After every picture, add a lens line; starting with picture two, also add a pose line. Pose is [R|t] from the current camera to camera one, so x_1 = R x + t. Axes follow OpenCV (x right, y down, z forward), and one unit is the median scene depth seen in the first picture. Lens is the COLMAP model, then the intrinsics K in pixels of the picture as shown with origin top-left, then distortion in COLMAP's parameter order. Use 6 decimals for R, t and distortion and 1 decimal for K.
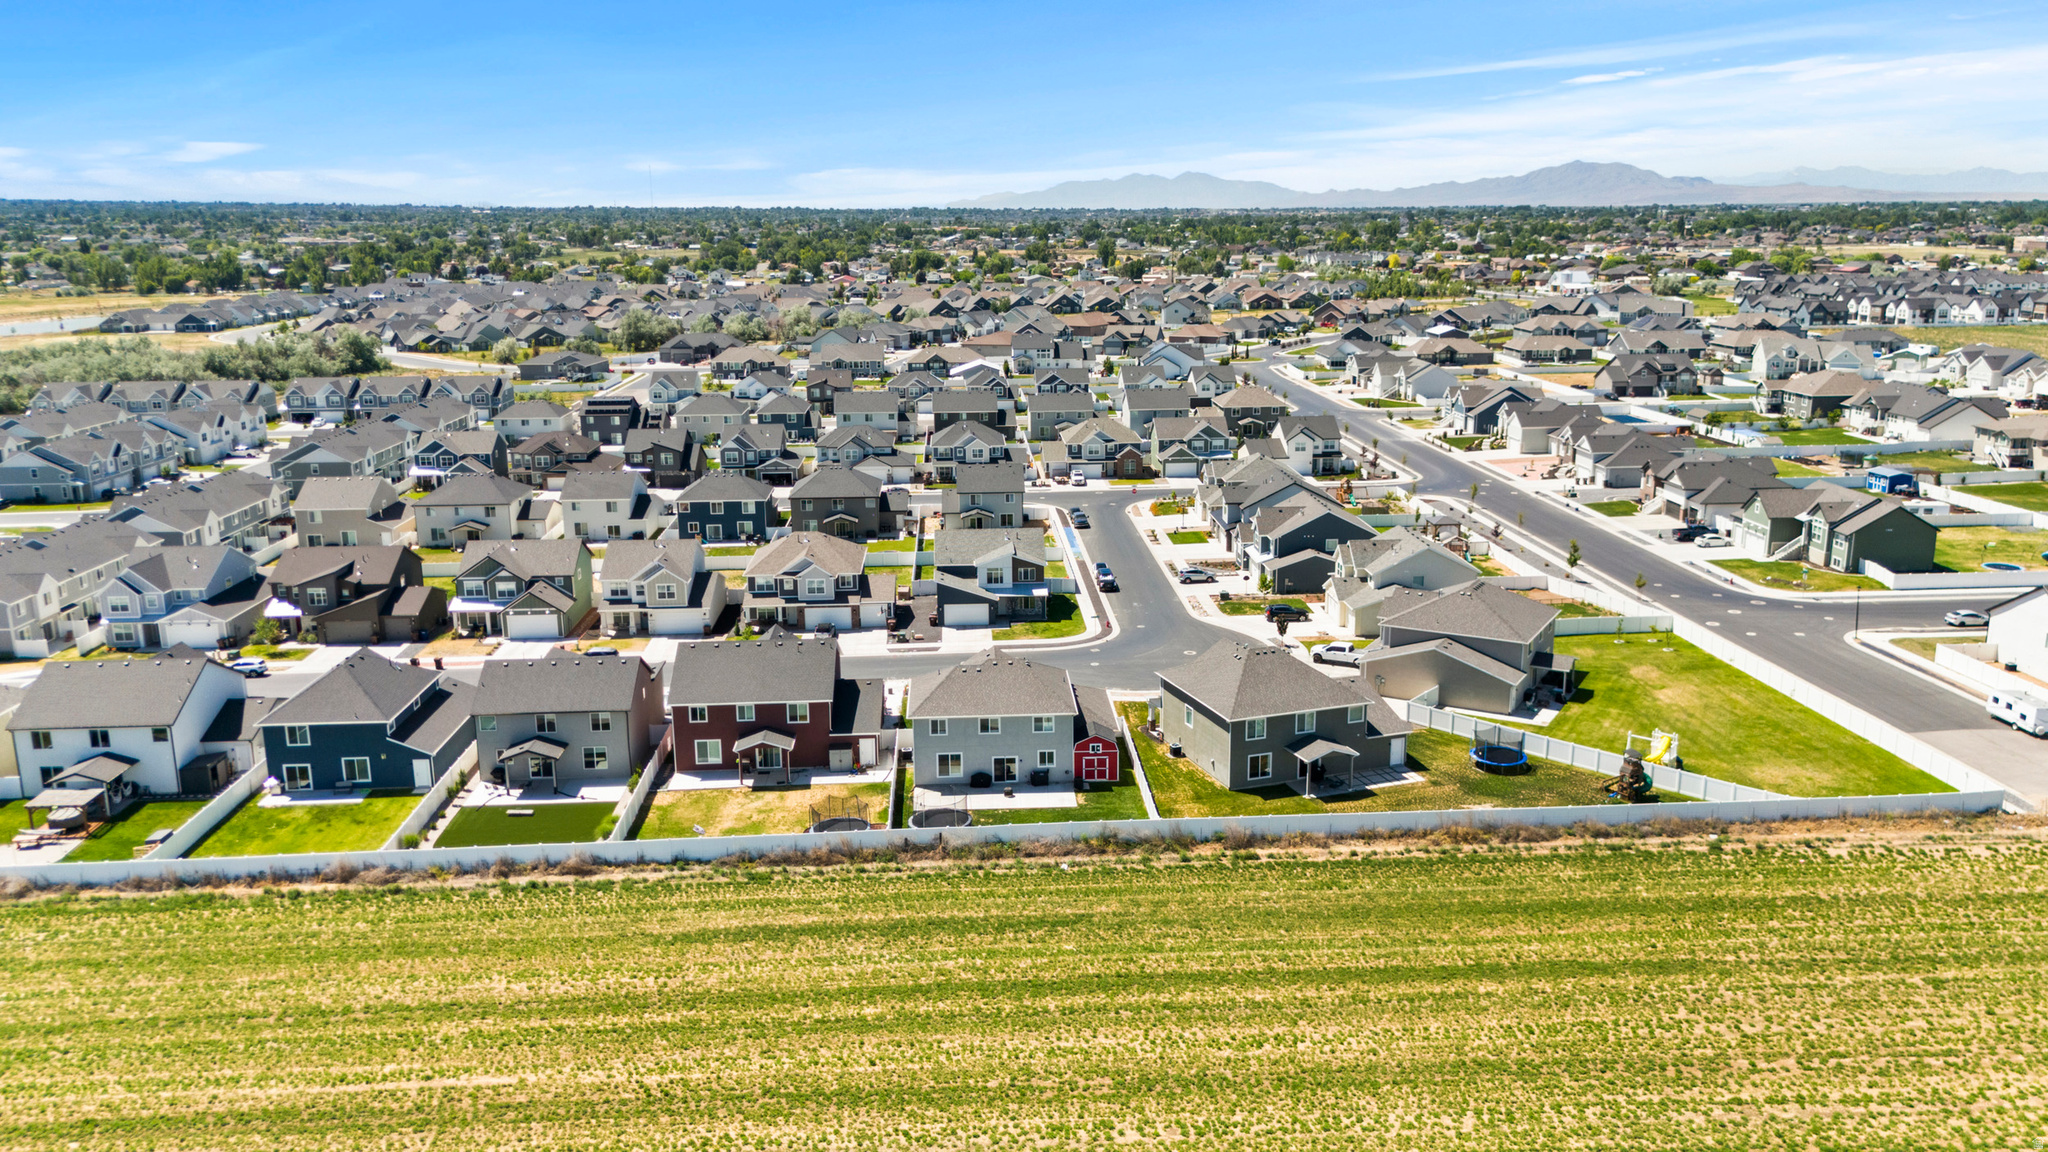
lens RADIAL K [[1549.0, 0, 1024.0], [0, 1549.0, 576.0], [0, 0, 1]] dist [0.088930, -0.095332]
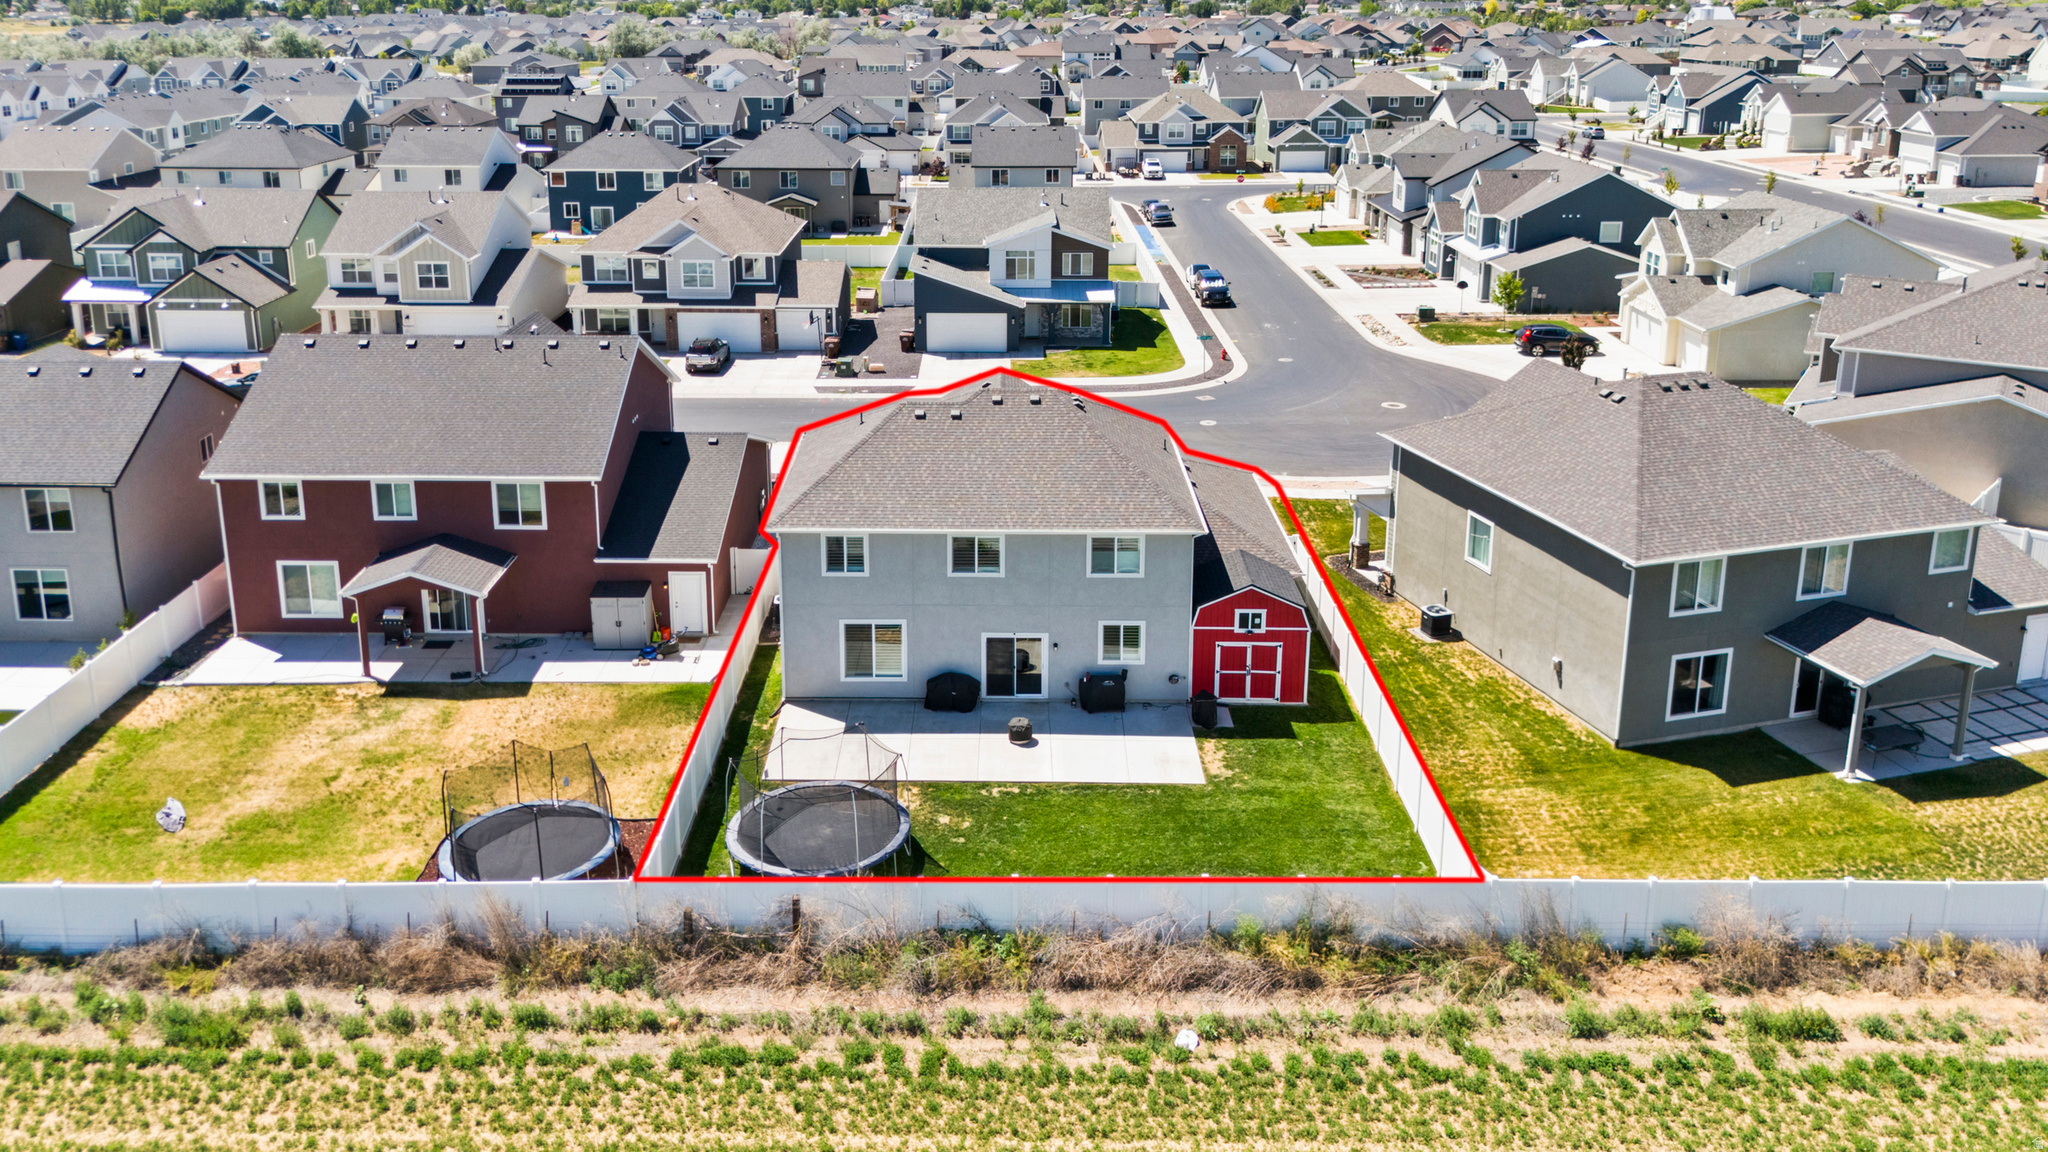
lens RADIAL K [[1524.0, 0, 1004.8], [0, 1524.0, 575.8], [0, 0, 1]] dist [0.084007, -0.077999]
pose [[0.998874, 0.030288, -0.036513, -0.000954], [-0.024943, 0.989999, 0.138852, 0.034134], [0.040353, -0.137785, 0.989640, 0.434249]]
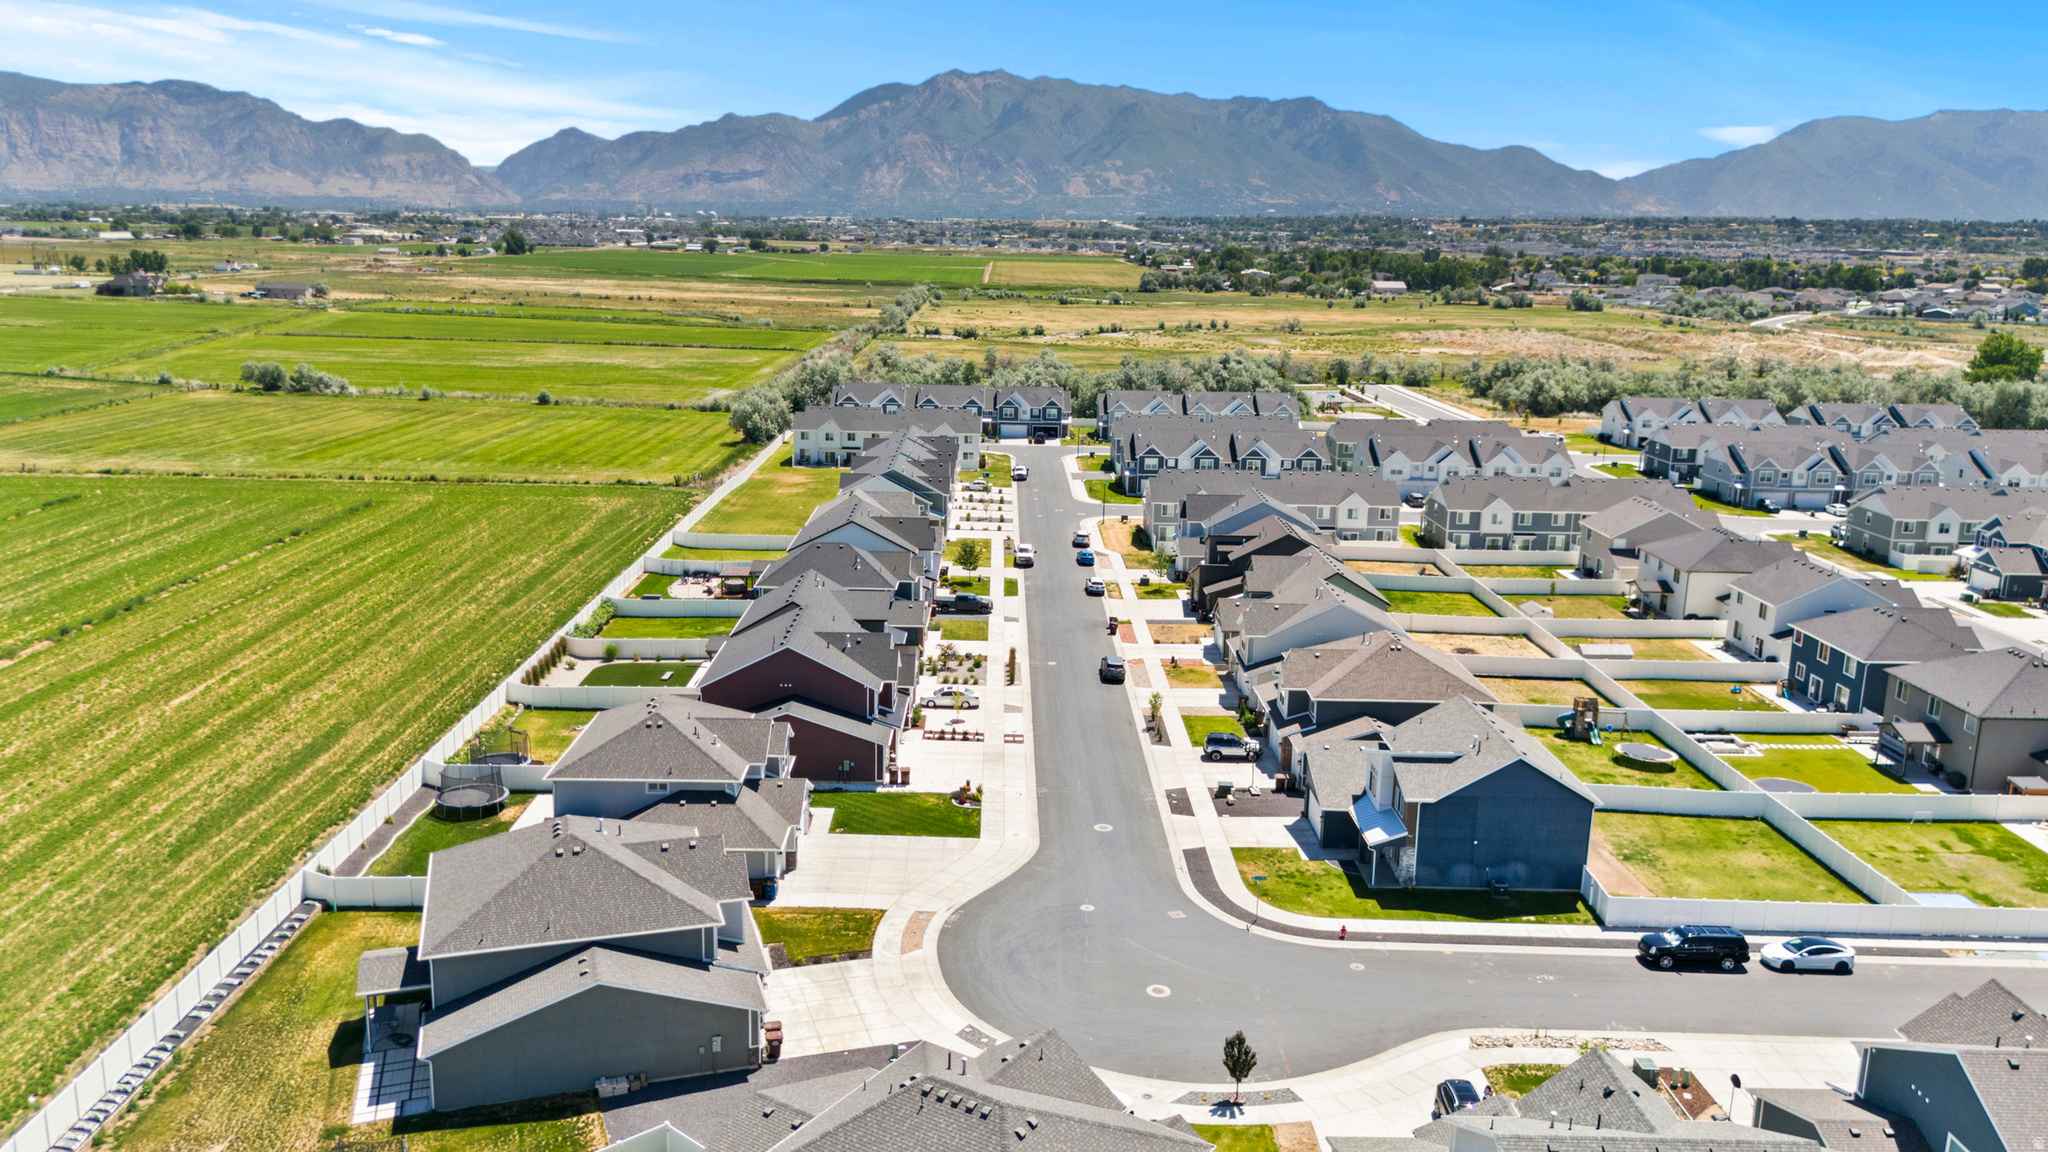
lens RADIAL K [[1549.0, 0, 1024.0], [0, 1549.0, 576.0], [0, 0, 1]] dist [0.088930, -0.095332]
pose [[-0.038644, 0.230346, -0.972341, 0.524139], [-0.249711, 0.939969, 0.232601, -0.171956], [0.967549, 0.251793, 0.021196, 0.812695]]
